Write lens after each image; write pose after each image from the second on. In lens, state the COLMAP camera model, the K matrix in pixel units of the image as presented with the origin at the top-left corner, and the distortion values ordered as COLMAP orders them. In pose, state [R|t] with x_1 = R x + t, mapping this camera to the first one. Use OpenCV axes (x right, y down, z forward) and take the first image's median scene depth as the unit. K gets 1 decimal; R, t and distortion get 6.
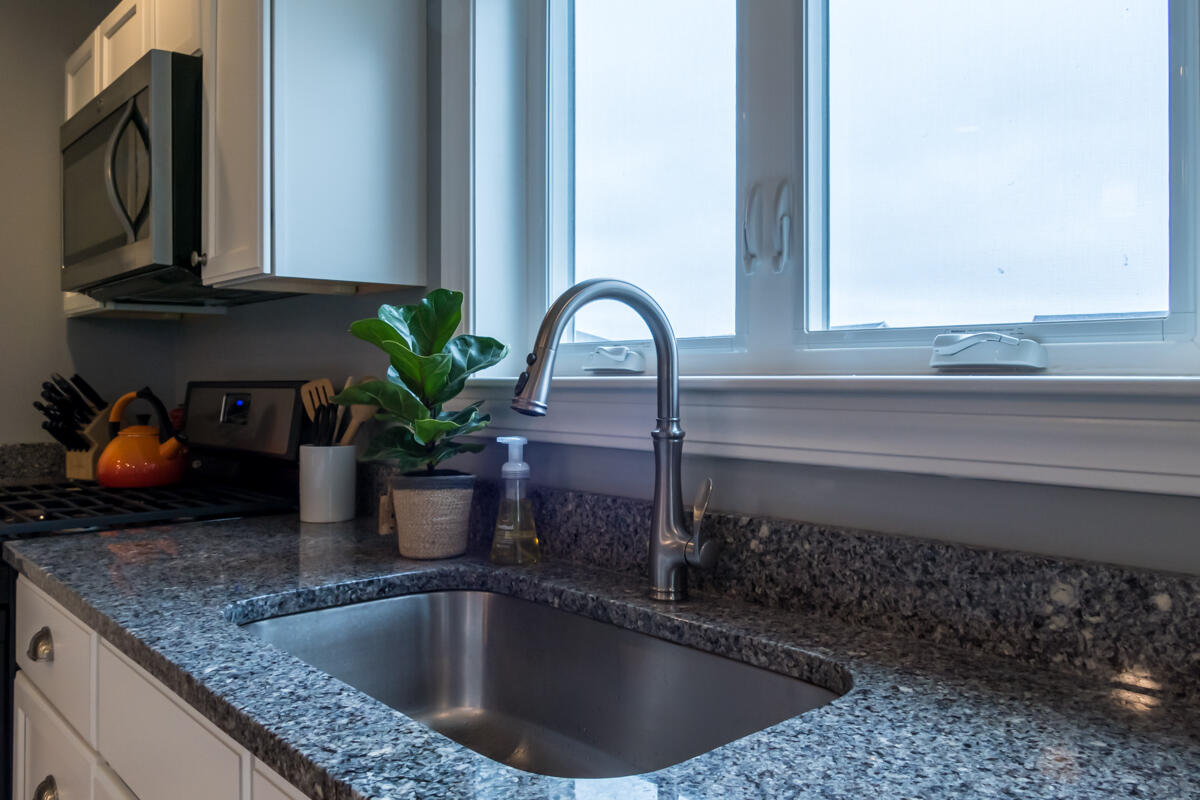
lens RADIAL K [[942.0, 0, 601.3], [0, 942.0, 377.0], [0, 0, 1]] dist [0.001149, 0.001224]
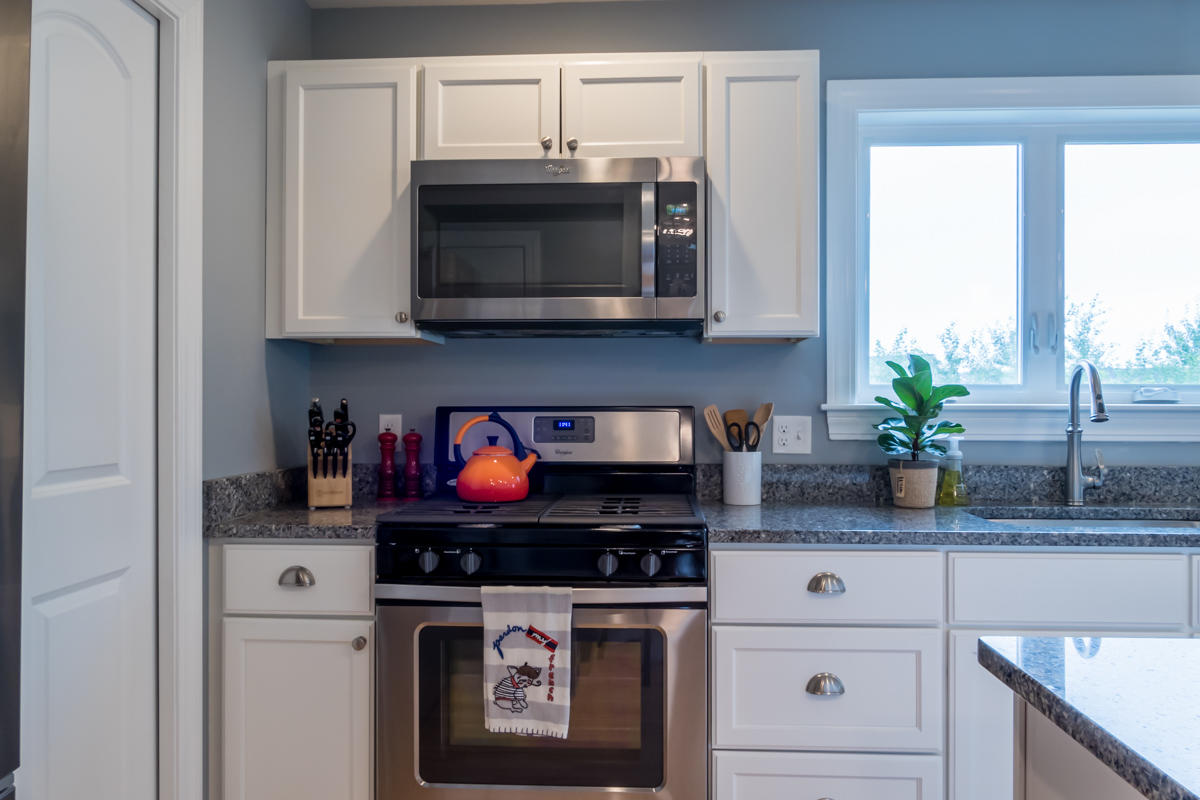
lens RADIAL K [[902.5, 0, 603.7], [0, 902.5, 418.4], [0, 0, 1]] dist [0.002181, 0.002717]
pose [[0.712073, -0.010699, 0.702024, -2.136574], [-0.002402, 0.999841, 0.017675, -0.002612], [-0.702101, -0.014272, 0.711934, 0.268178]]
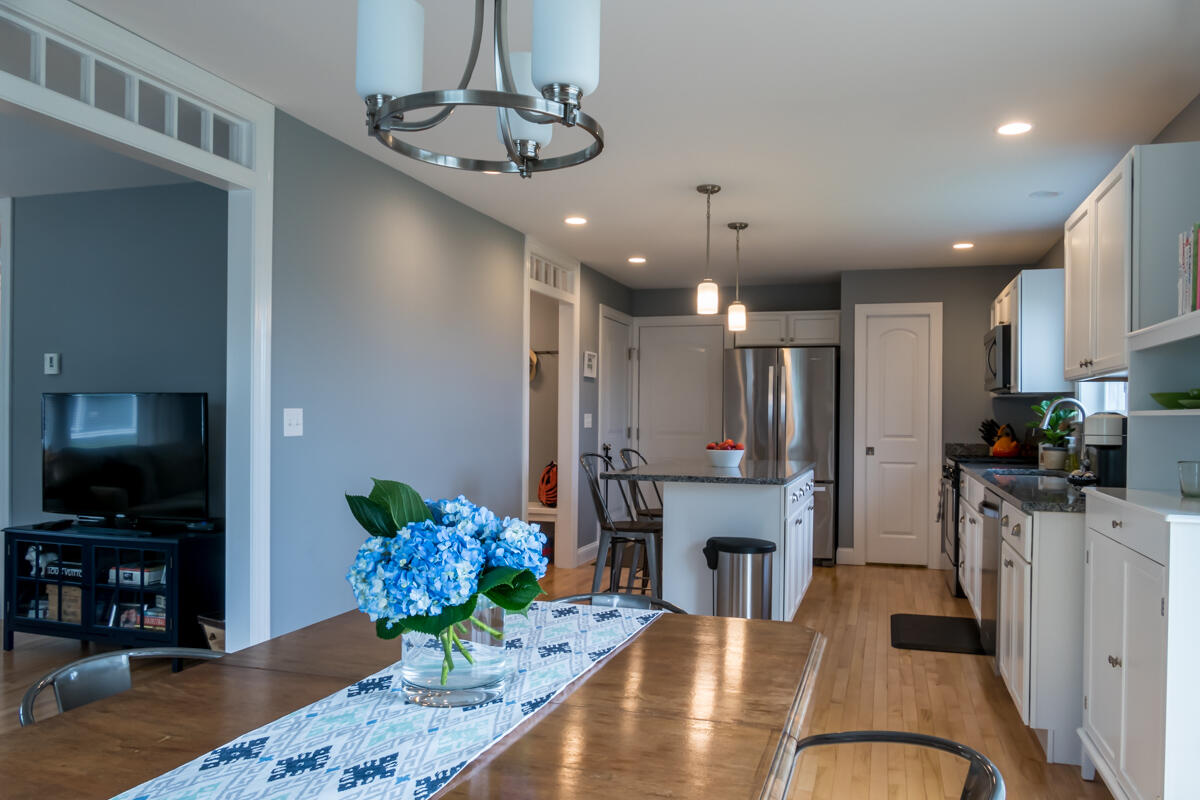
lens RADIAL K [[902.5, 0, 603.7], [0, 902.5, 418.4], [0, 0, 1]] dist [0.002181, 0.002717]
pose [[0.514007, 0.004592, -0.857774, 2.338090], [-0.008155, 0.999967, 0.000467, 0.005424], [0.857747, 0.006755, 0.514027, -2.790737]]
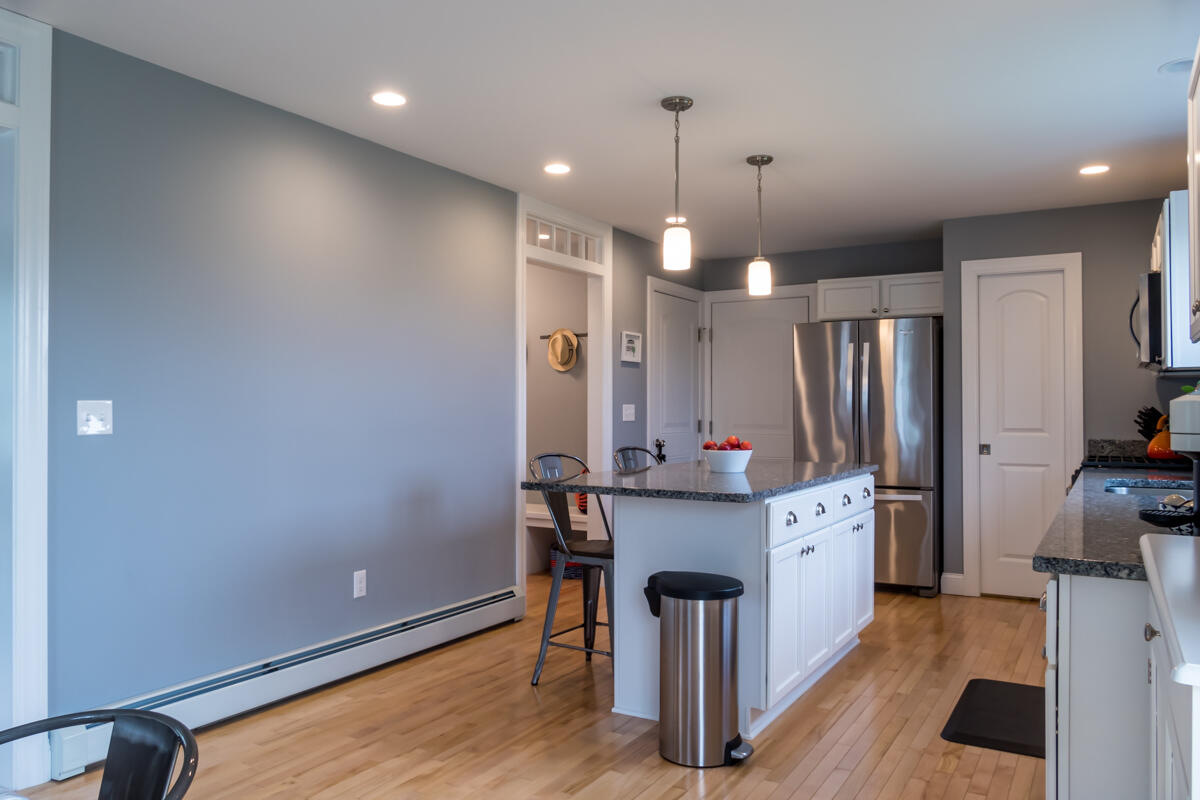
lens RADIAL K [[873.2, 0, 600.0], [0, 873.2, 400.0], [0, 0, 1]] dist [-0.000089, 0.000173]
pose [[0.294918, -0.009845, -0.955472, 1.844695], [-0.000002, 0.999947, -0.010304, 0.003769], [0.955523, 0.003041, 0.294902, -1.468914]]
